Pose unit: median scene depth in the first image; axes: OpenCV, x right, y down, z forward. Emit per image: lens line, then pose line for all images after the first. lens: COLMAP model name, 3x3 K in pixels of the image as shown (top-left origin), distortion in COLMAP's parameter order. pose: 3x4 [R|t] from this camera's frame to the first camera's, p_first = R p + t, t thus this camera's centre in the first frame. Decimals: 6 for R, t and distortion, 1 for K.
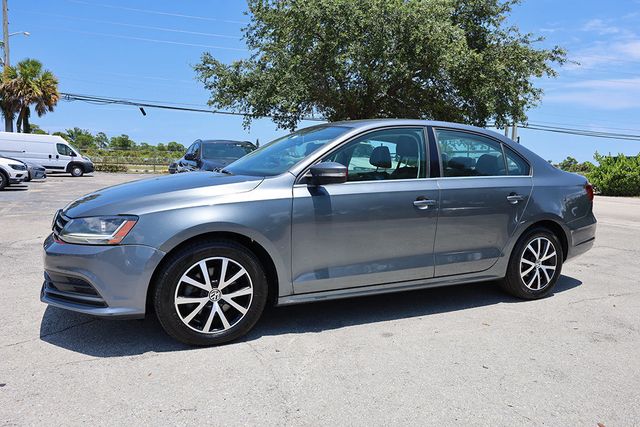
lens RADIAL K [[452.3, 0, 319.7], [0, 452.3, 215.4], [0, 0, 1]] dist [0.004477, -0.004725]
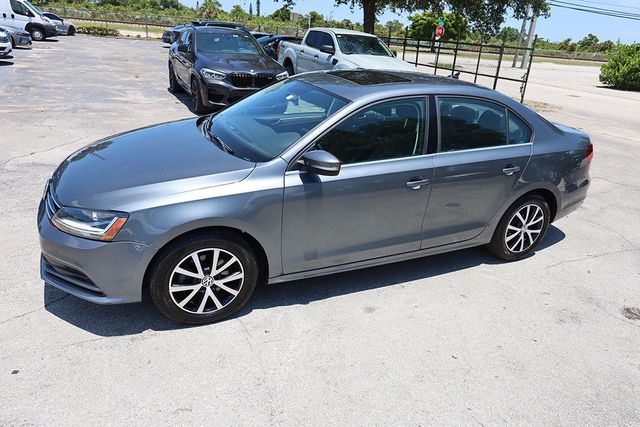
lens RADIAL K [[452.3, 0, 322.9], [0, 452.3, 209.6], [0, 0, 1]] dist [0.004477, -0.004725]
pose [[0.999130, 0.039740, 0.012621, 0.011632], [-0.041663, 0.963487, 0.264494, -0.194684], [-0.001649, -0.264790, 0.964305, 0.021482]]
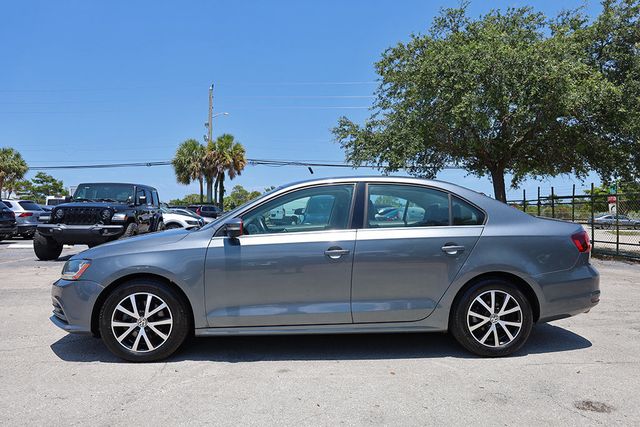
lens RADIAL K [[452.3, 0, 322.1], [0, 452.3, 210.7], [0, 0, 1]] dist [0.004477, -0.004725]
pose [[0.926328, -0.027670, -0.375700, 0.529909], [-0.018208, 0.992845, -0.118018, 0.001755], [0.376278, 0.116164, 0.919196, -0.026555]]
